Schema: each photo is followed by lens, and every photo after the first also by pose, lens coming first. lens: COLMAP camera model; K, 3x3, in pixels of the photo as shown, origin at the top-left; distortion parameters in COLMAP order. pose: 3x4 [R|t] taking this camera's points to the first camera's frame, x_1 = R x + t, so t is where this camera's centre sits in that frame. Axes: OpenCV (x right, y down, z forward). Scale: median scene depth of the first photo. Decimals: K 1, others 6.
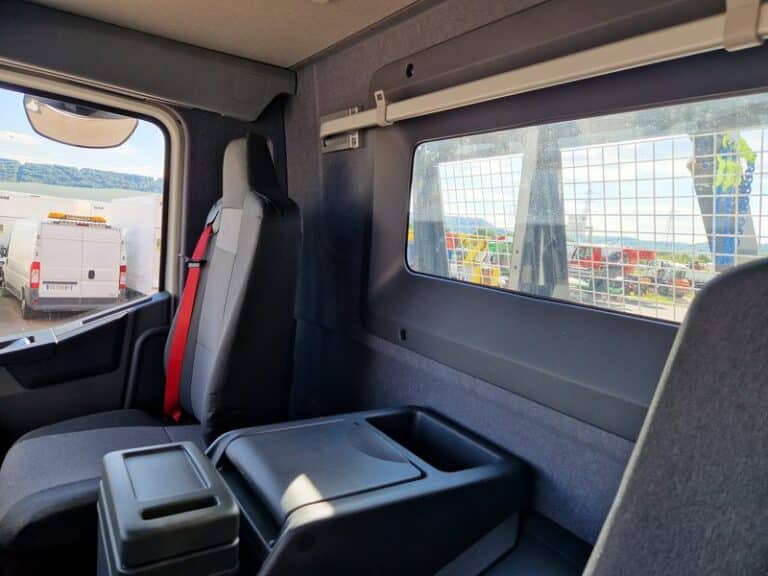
lens RADIAL K [[529.8, 0, 385.2], [0, 529.8, 292.0], [0, 0, 1]] dist [0.064300, -0.053359]
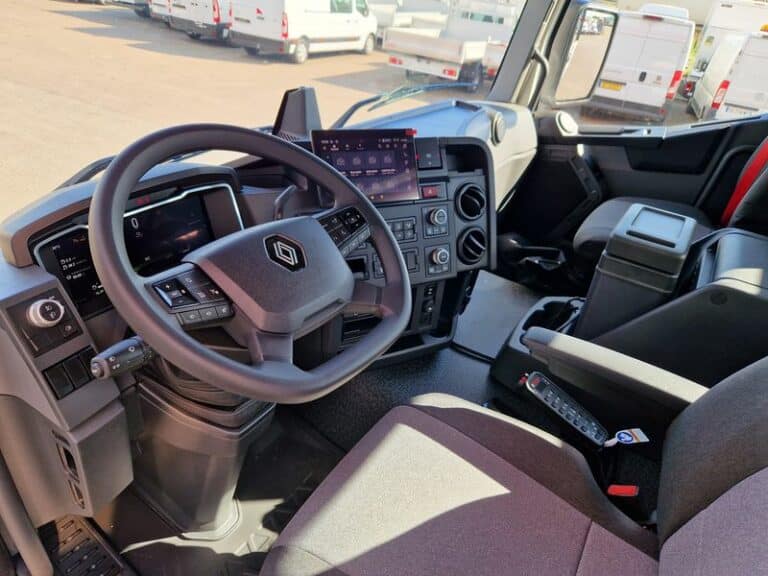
lens RADIAL K [[529.8, 0, 385.2], [0, 529.8, 292.0], [0, 0, 1]] dist [0.064300, -0.053359]
pose [[0.438655, 0.429056, -0.789616, 0.253920], [-0.164316, 0.902144, 0.398919, 0.024404], [0.883506, -0.045241, 0.466231, -0.173876]]
